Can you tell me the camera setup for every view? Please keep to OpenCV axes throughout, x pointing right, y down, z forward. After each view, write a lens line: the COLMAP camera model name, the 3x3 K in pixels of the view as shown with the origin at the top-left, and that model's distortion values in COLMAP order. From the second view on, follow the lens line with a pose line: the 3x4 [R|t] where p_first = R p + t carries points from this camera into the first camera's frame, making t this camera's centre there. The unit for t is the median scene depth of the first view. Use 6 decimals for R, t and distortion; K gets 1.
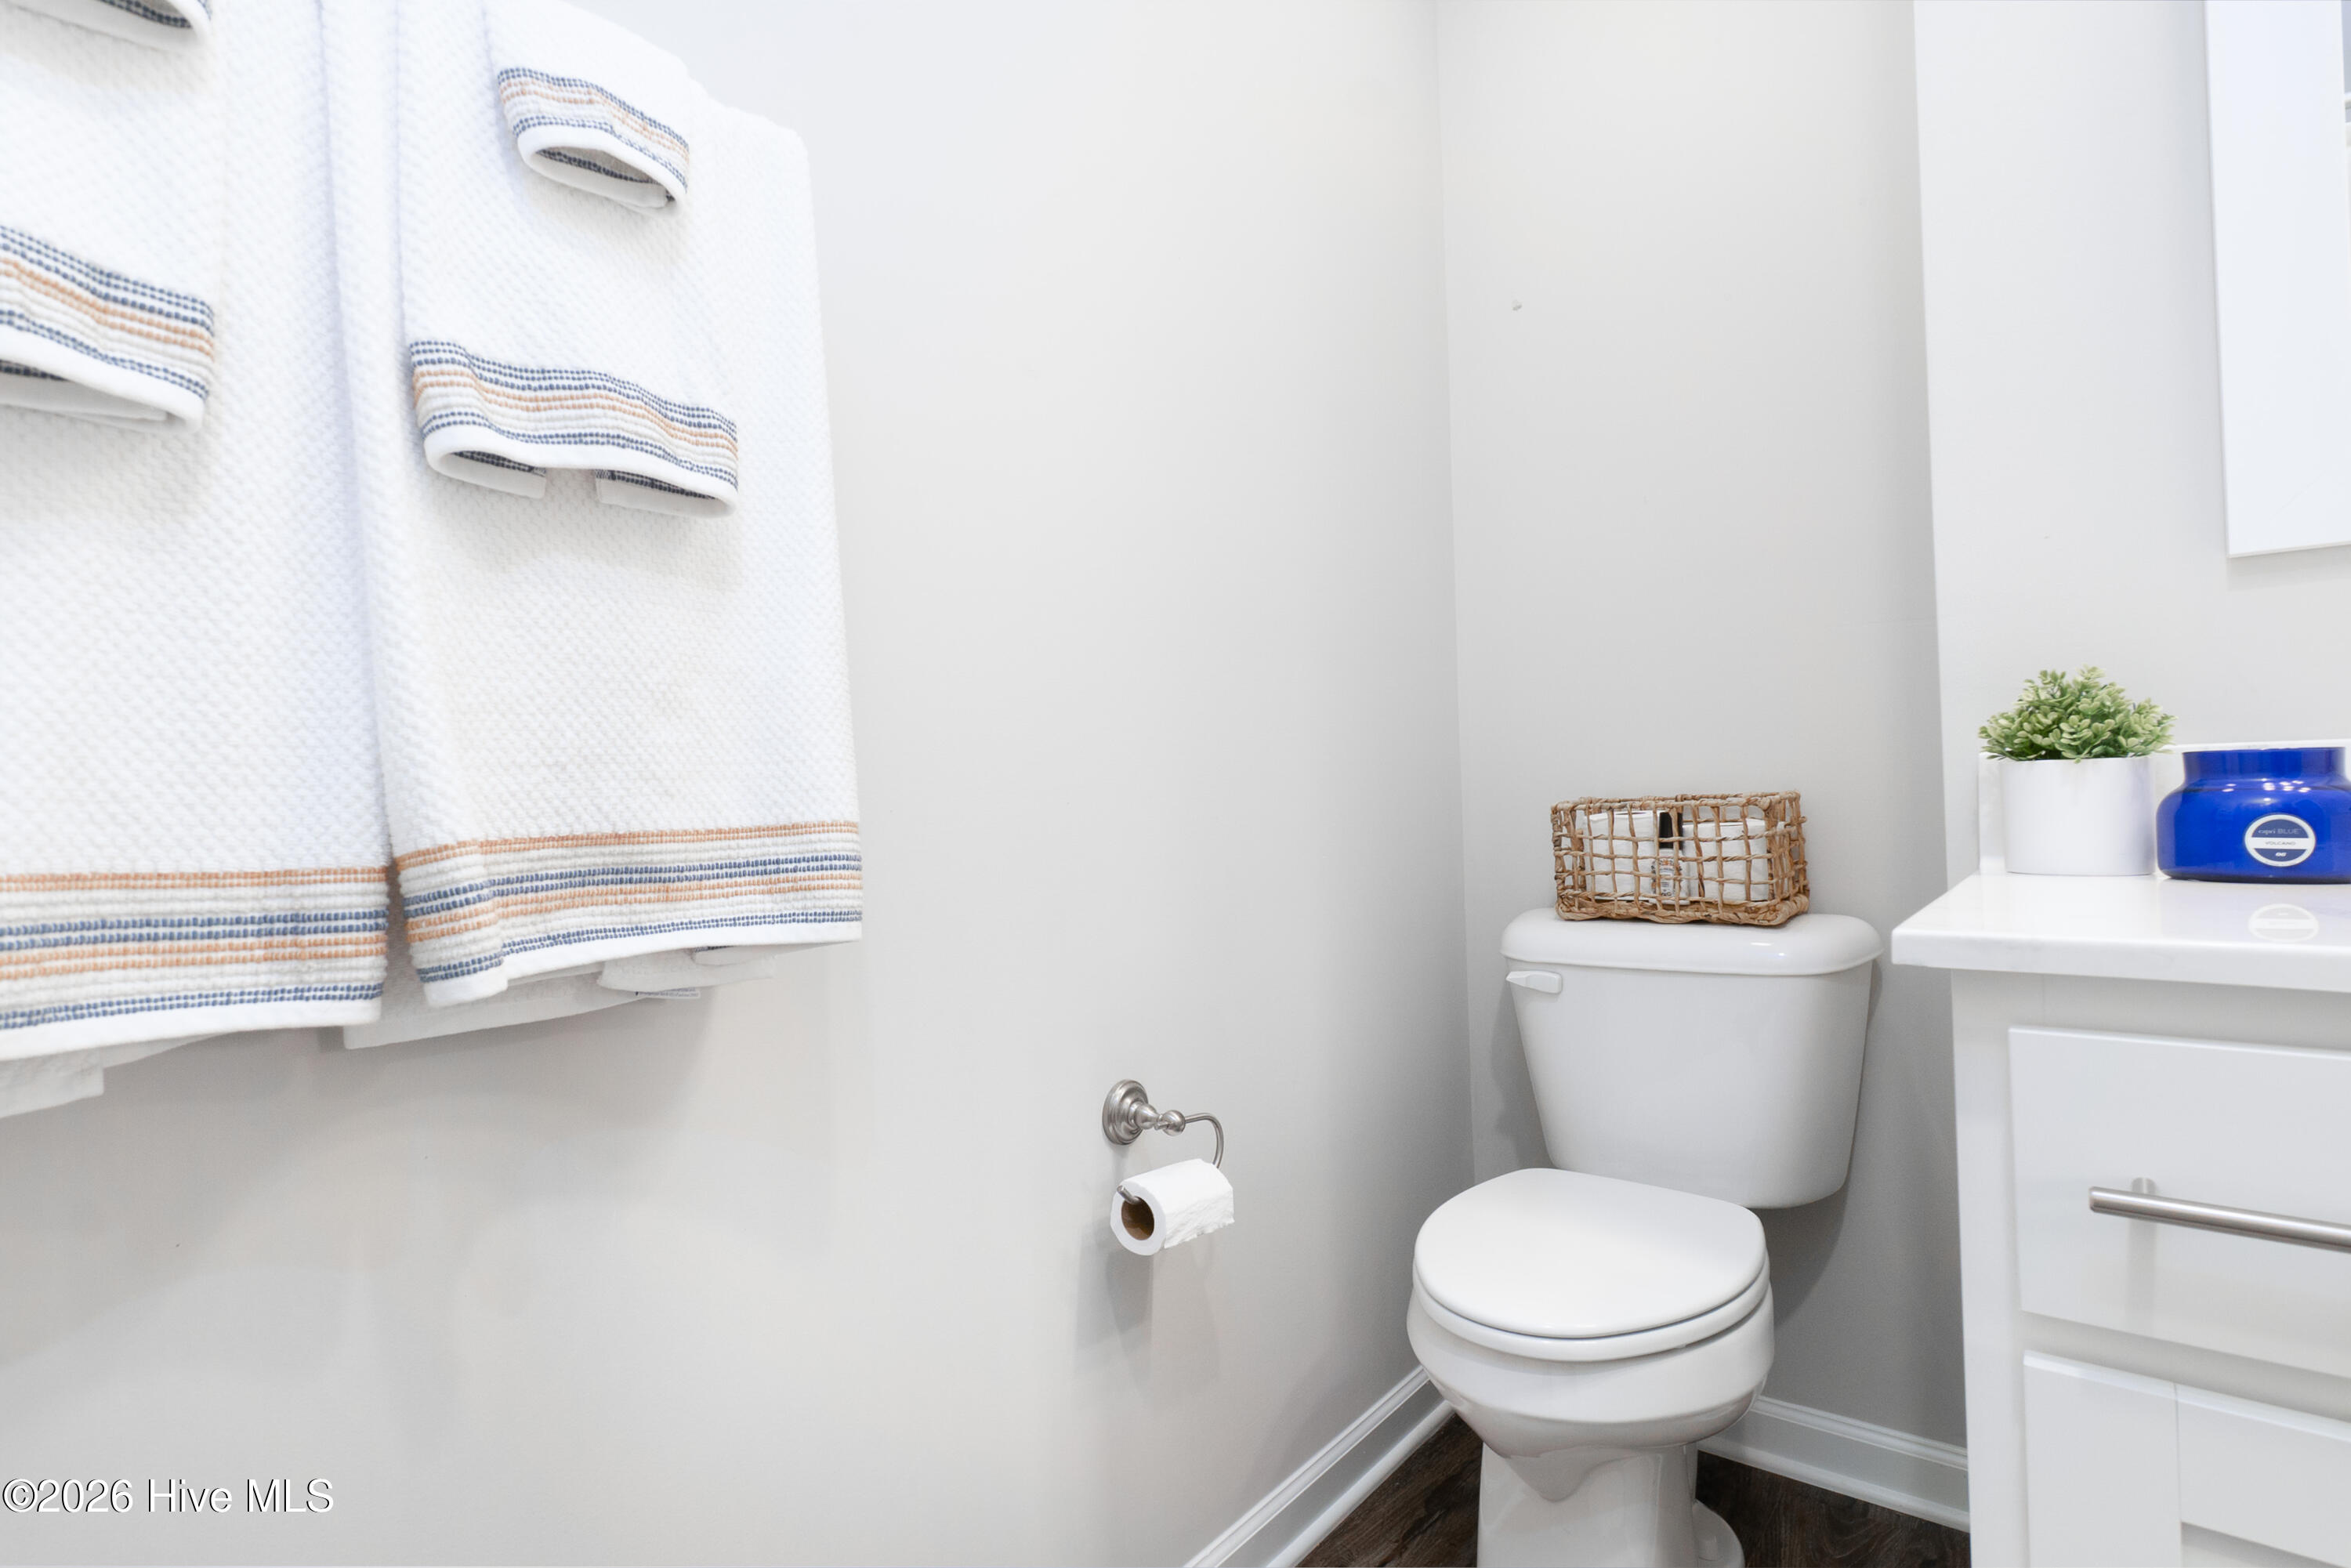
lens RADIAL K [[1169.0, 0, 1175.5], [0, 1169.0, 784.0], [0, 0, 1]] dist [-0.014149, -0.000119]
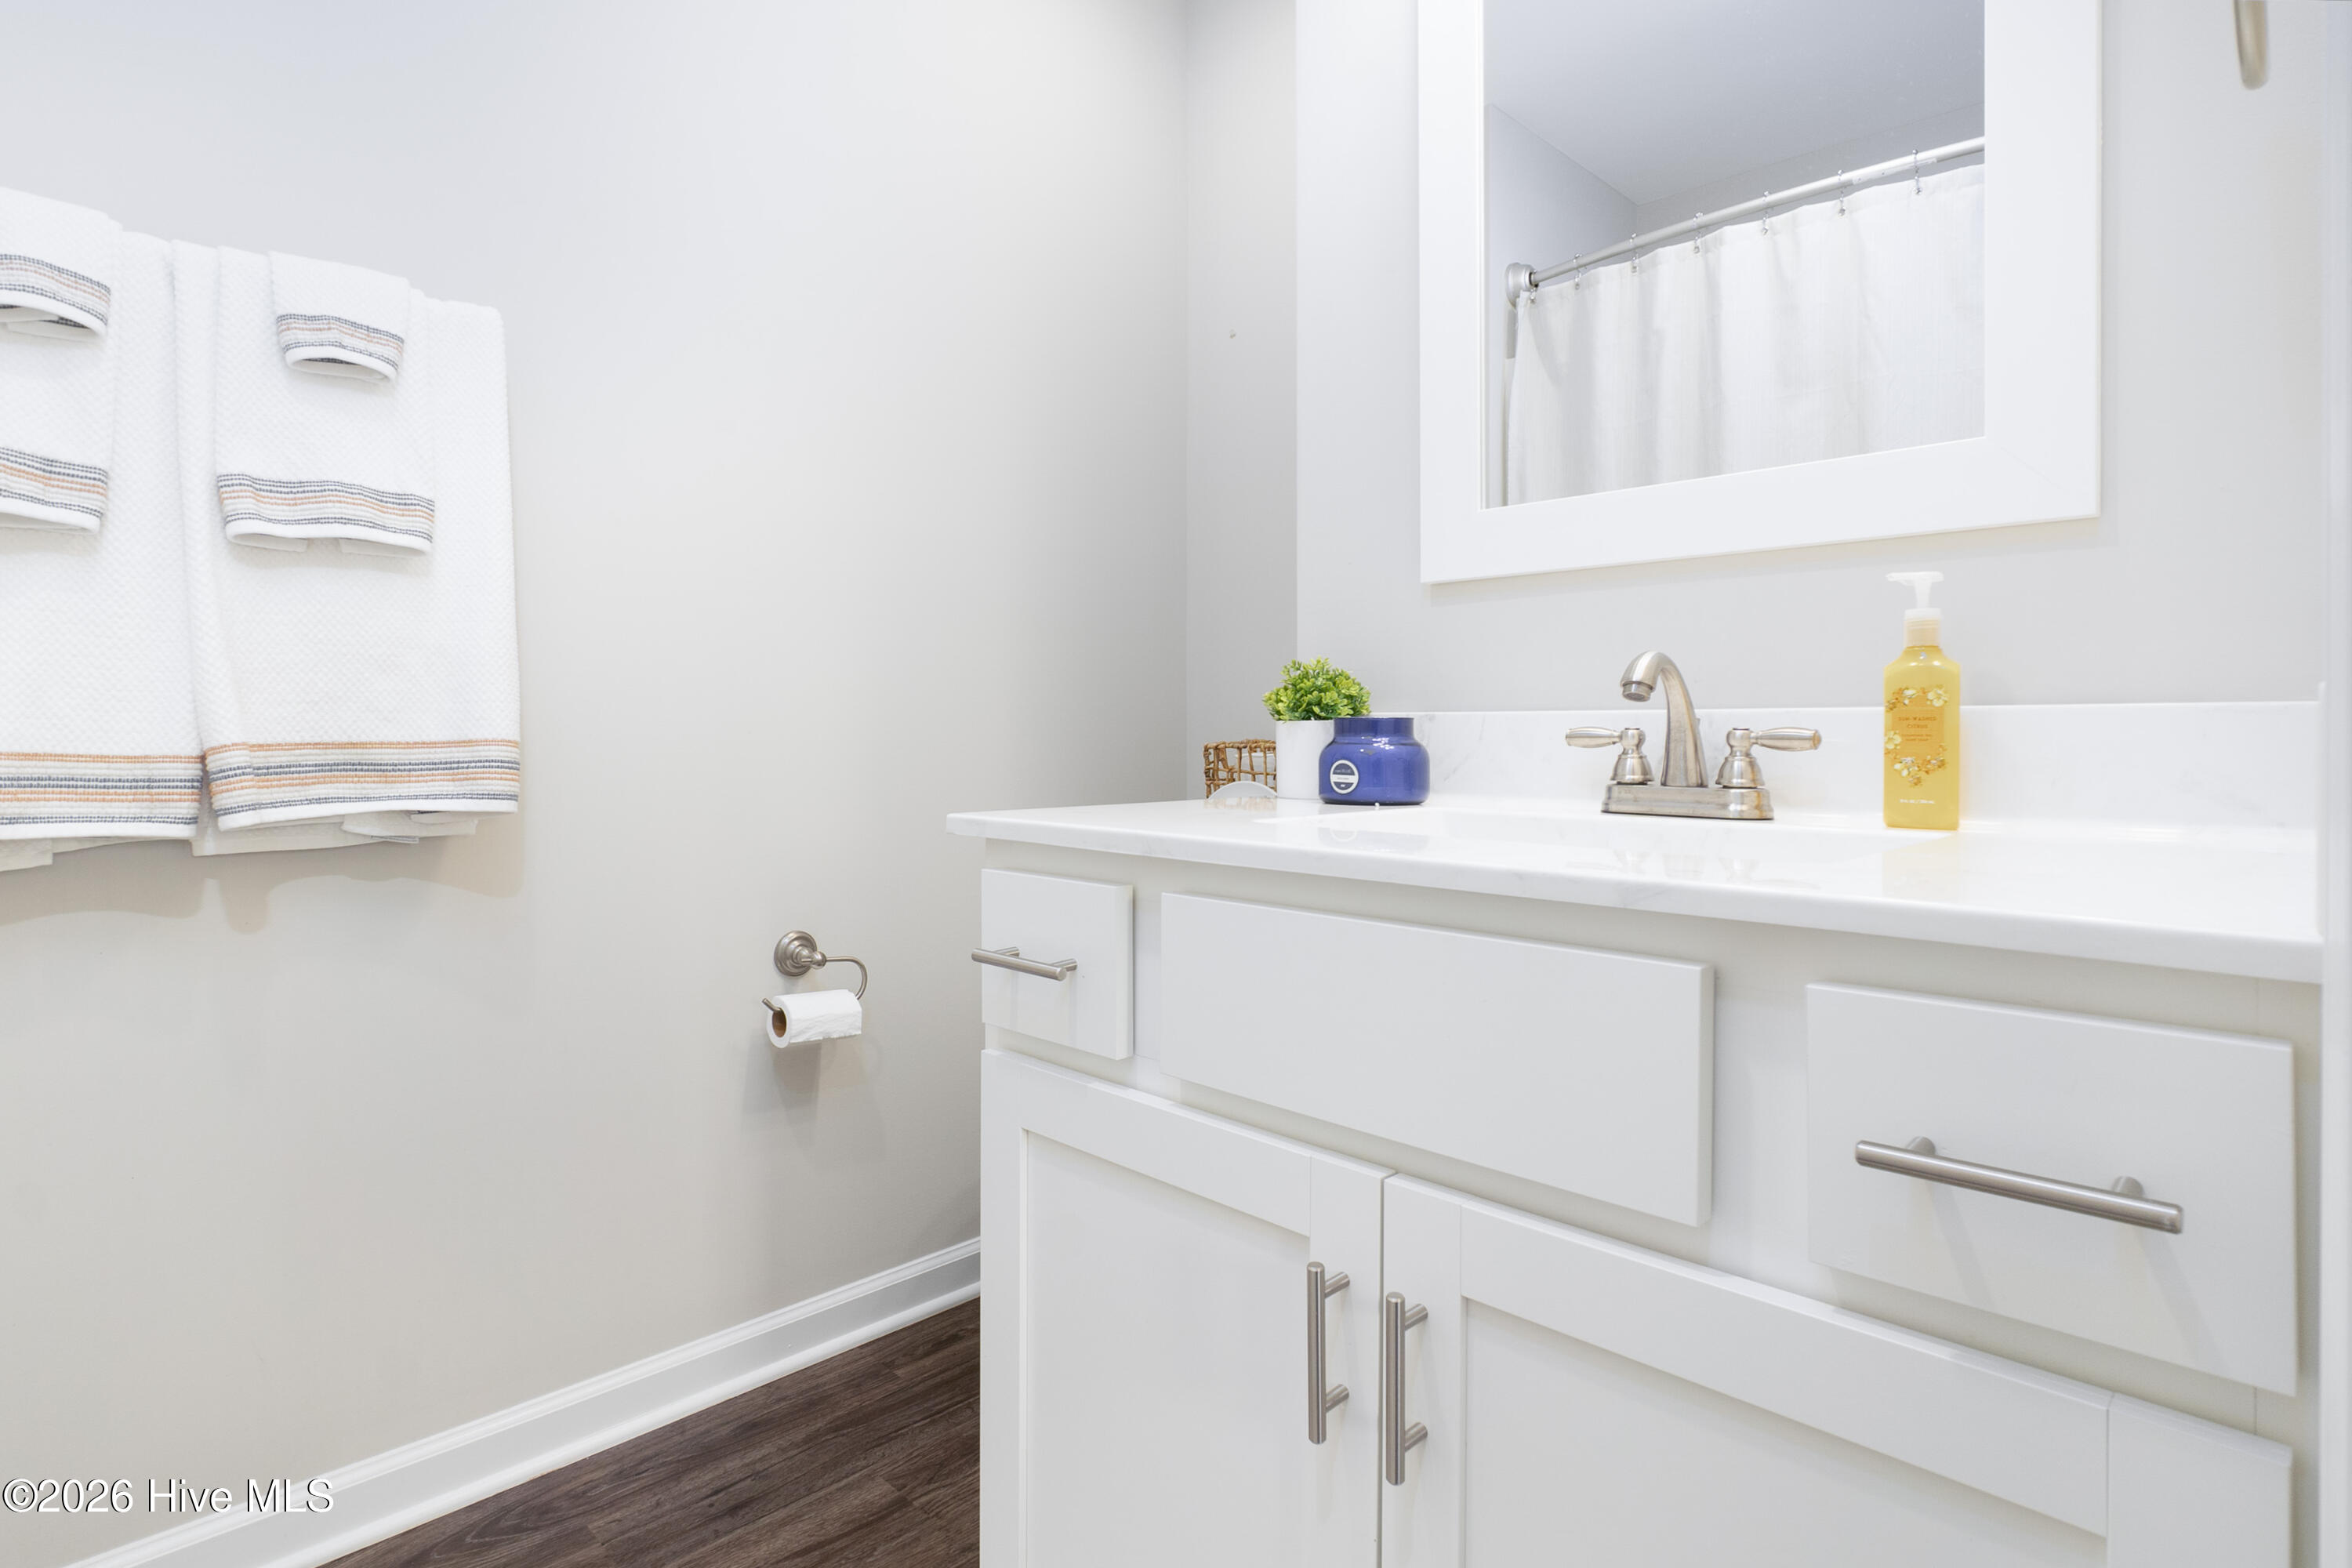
lens RADIAL K [[1203.5, 0, 1172.8], [0, 1203.5, 729.3], [0, 0, 1]] dist [-0.012868, 0.000131]
pose [[0.994363, 0.025992, -0.102798, 0.983979], [-0.024852, 0.999615, 0.012363, -0.031126], [0.103080, -0.009738, 0.994625, -0.690760]]
